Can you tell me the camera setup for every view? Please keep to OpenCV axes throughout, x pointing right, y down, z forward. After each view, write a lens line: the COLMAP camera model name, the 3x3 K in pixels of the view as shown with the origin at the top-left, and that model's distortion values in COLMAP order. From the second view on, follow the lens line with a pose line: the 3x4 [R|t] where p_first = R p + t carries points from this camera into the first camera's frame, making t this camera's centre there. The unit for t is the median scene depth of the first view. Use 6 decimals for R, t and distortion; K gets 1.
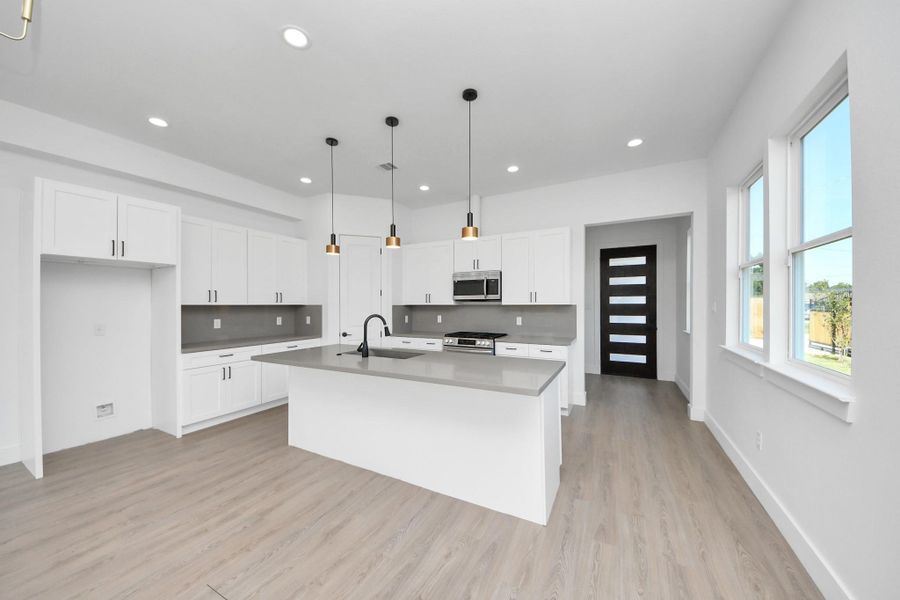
lens RADIAL K [[316.3, 0, 448.8], [0, 316.3, 304.5], [0, 0, 1]] dist [0.026486, -0.016310]
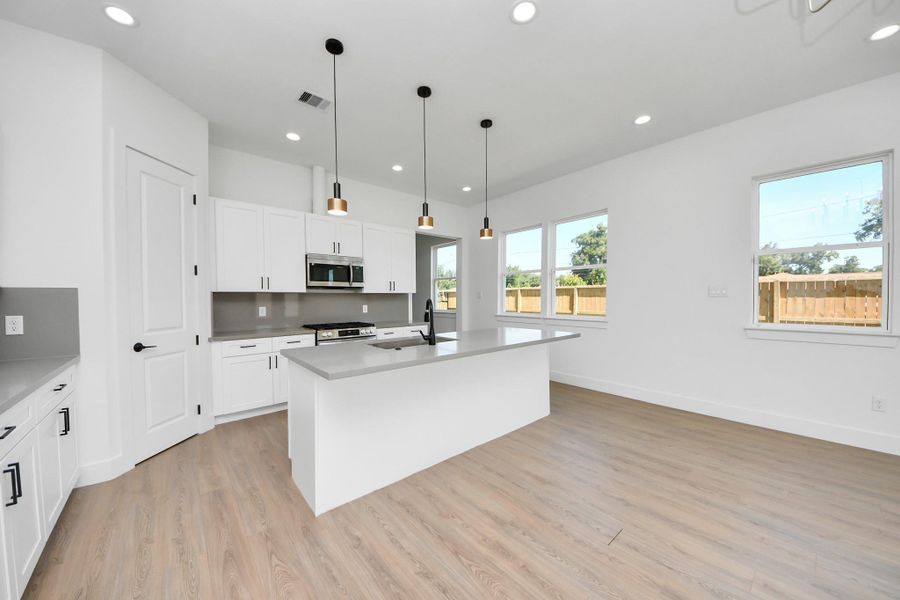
lens RADIAL K [[316.3, 0, 448.8], [0, 316.3, 304.5], [0, 0, 1]] dist [0.026486, -0.016310]
pose [[0.368692, -0.019346, 0.929350, -0.694680], [0.006470, 0.999813, 0.018246, 0.022521], [-0.929529, -0.000714, 0.368748, 0.396110]]
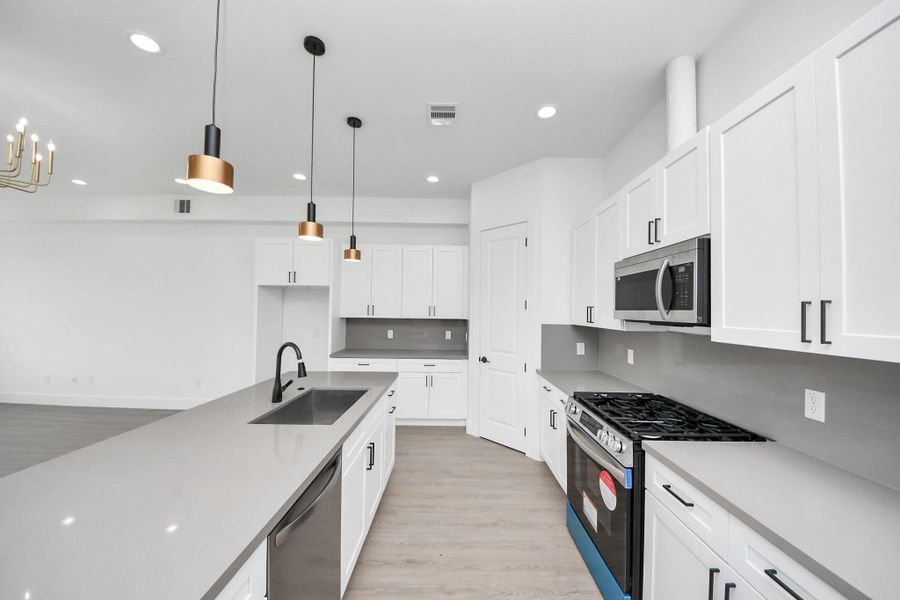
lens RADIAL K [[316.3, 0, 448.8], [0, 316.3, 304.5], [0, 0, 1]] dist [0.026486, -0.016310]
pose [[0.457776, -0.008266, -0.889029, 0.350129], [-0.016716, 0.999700, -0.017903, -0.026885], [0.888911, 0.023057, 0.457500, 0.645562]]
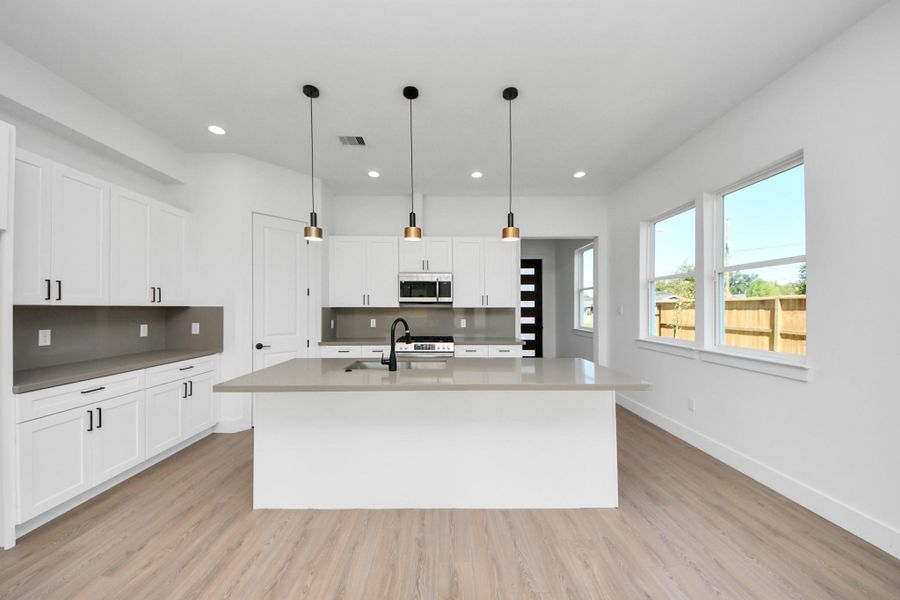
lens RADIAL K [[320.3, 0, 447.8], [0, 320.3, 302.6], [0, 0, 1]] dist [0.014291, -0.011708]
pose [[0.878774, 0.012149, 0.477084, -0.340027], [-0.002884, 0.999793, -0.020147, 0.006251], [-0.477230, 0.016329, 0.878627, 0.135048]]
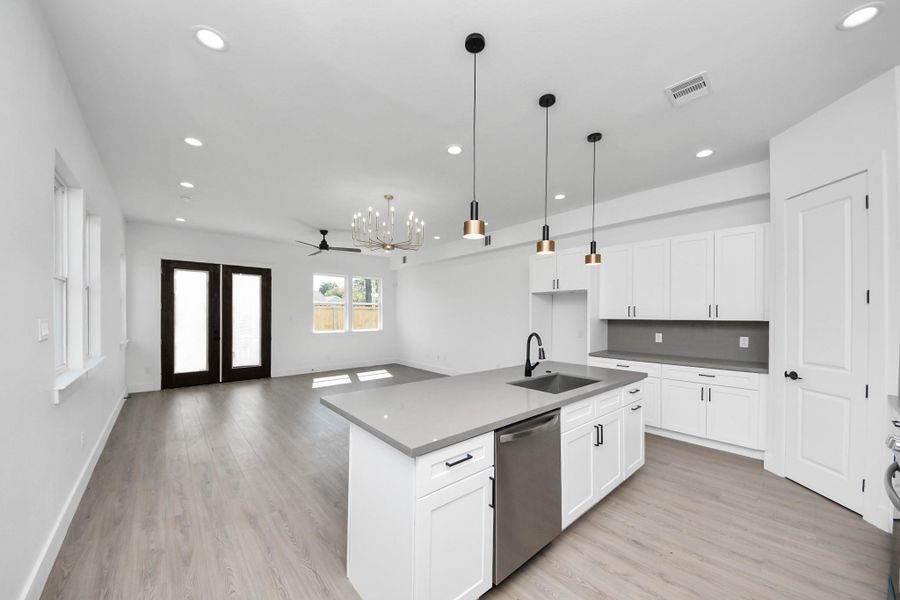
lens RADIAL K [[324.4, 0, 446.5], [0, 324.4, 317.5], [0, 0, 1]] dist [-0.000792, -0.000109]
pose [[-0.370570, 0.008872, -0.928762, 0.477153], [-0.004284, 0.999927, 0.011261, -0.012868], [0.928795, 0.008152, -0.370505, 0.725048]]
